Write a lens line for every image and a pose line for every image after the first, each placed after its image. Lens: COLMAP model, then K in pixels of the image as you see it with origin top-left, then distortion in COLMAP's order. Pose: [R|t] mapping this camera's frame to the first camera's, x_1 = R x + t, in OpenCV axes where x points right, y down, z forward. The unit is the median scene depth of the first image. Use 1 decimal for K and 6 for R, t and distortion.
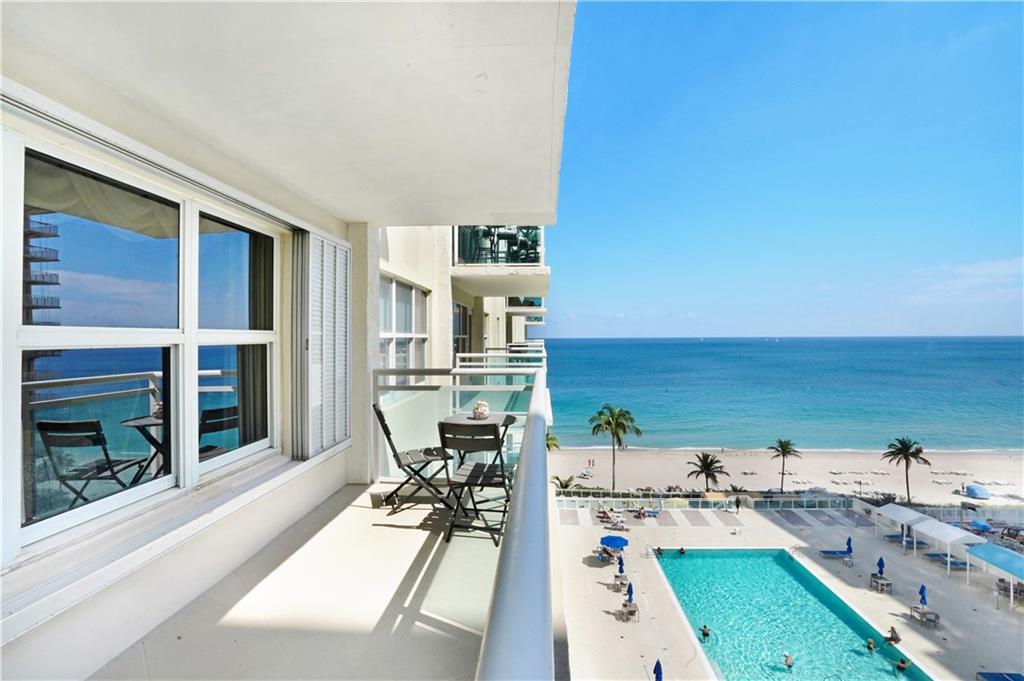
lens RADIAL K [[507.0, 0, 508.9], [0, 507.0, 328.5], [0, 0, 1]] dist [-0.054733, 0.022100]
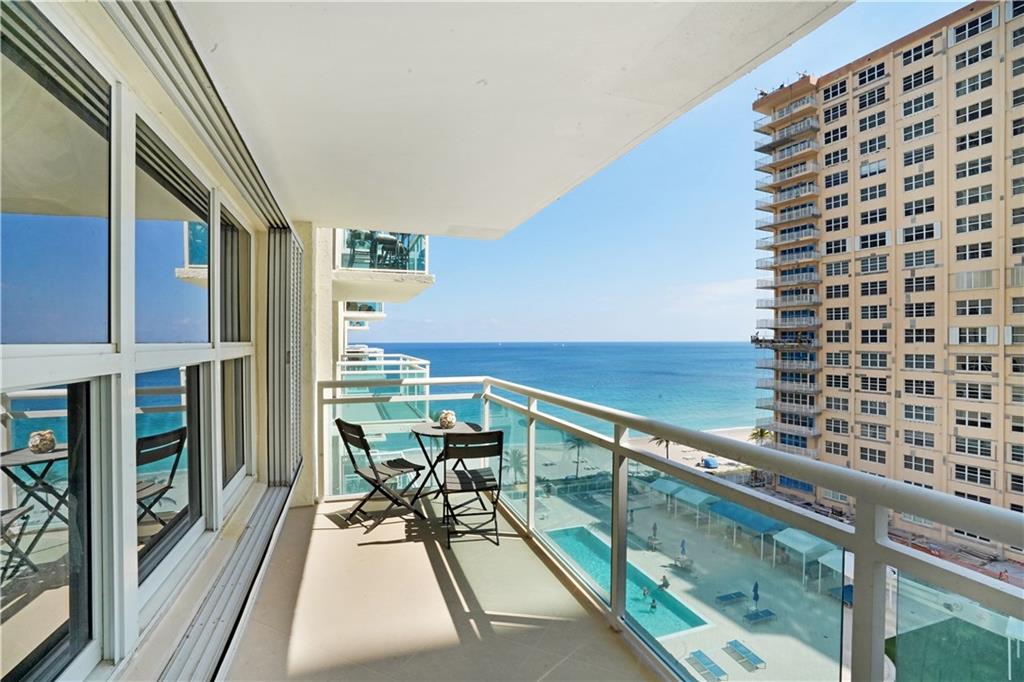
lens RADIAL K [[507.8, 0, 493.8], [0, 507.8, 342.5], [0, 0, 1]] dist [-0.052302, 0.000007]
pose [[0.922818, 0.003401, 0.385220, -0.110785], [-0.011044, 0.999784, 0.017630, -0.003643], [-0.385077, -0.020524, 0.922656, 0.007409]]
